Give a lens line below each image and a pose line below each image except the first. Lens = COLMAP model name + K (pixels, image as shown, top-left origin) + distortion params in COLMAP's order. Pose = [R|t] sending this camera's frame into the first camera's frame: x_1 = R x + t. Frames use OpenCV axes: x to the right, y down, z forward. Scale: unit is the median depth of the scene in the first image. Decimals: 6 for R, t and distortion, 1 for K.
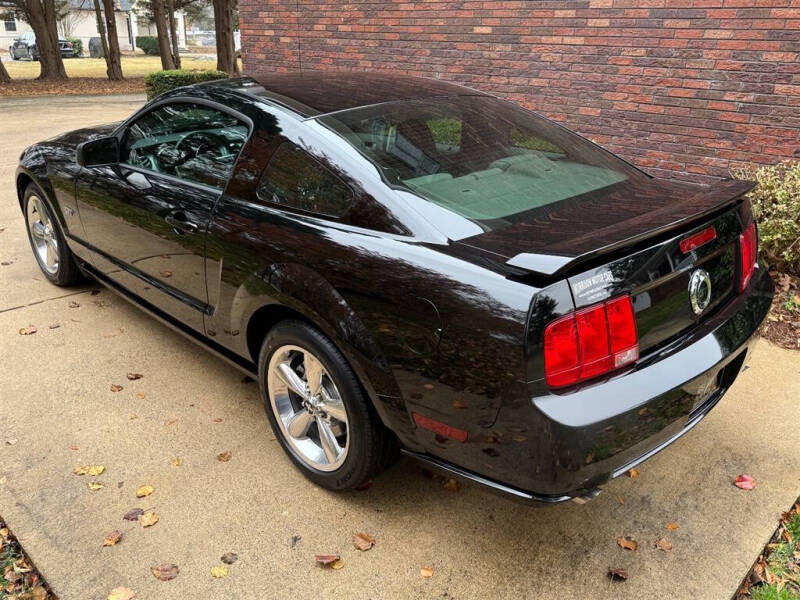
lens RADIAL K [[655.1, 0, 395.5], [0, 655.1, 302.5], [0, 0, 1]] dist [0.033022, -0.061529]
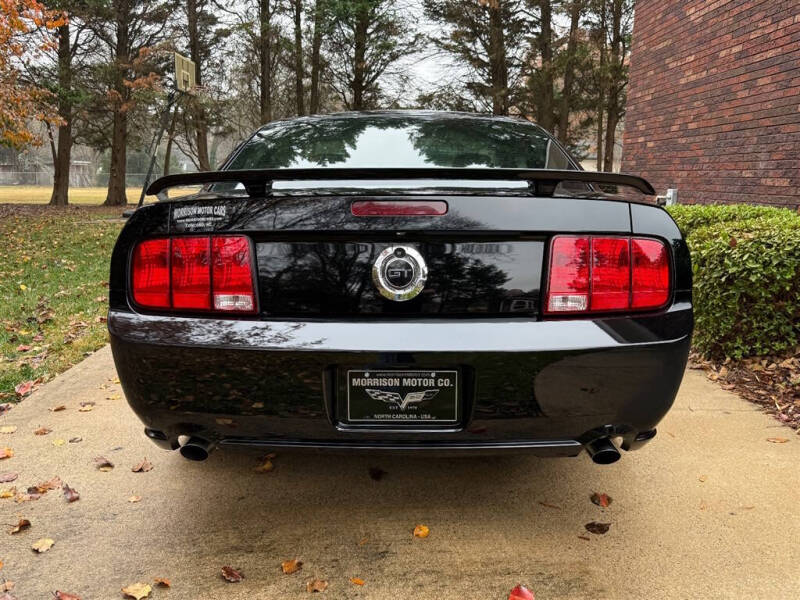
lens RADIAL K [[655.1, 0, 396.2], [0, 655.1, 300.0], [0, 0, 1]] dist [0.033022, -0.061529]
pose [[0.716561, 0.123639, -0.686479, 0.873500], [-0.266280, 0.958117, -0.105386, 0.088537], [0.644698, 0.258311, 0.719472, 0.364767]]
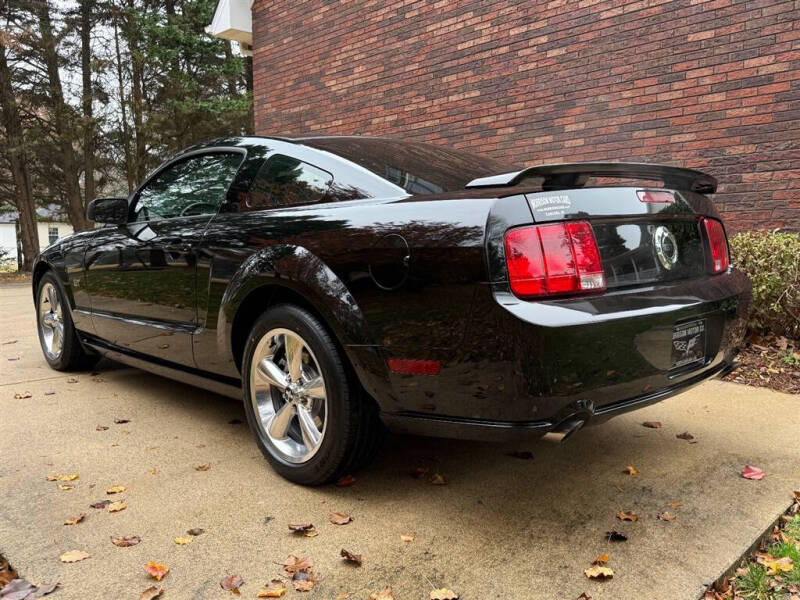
lens RADIAL K [[655.1, 0, 394.5], [0, 655.1, 305.6], [0, 0, 1]] dist [0.033022, -0.061529]
pose [[0.999367, -0.027882, -0.022111, 0.050010], [0.020459, 0.958584, -0.284075, 0.304172], [0.029116, 0.283443, 0.958547, 0.021688]]
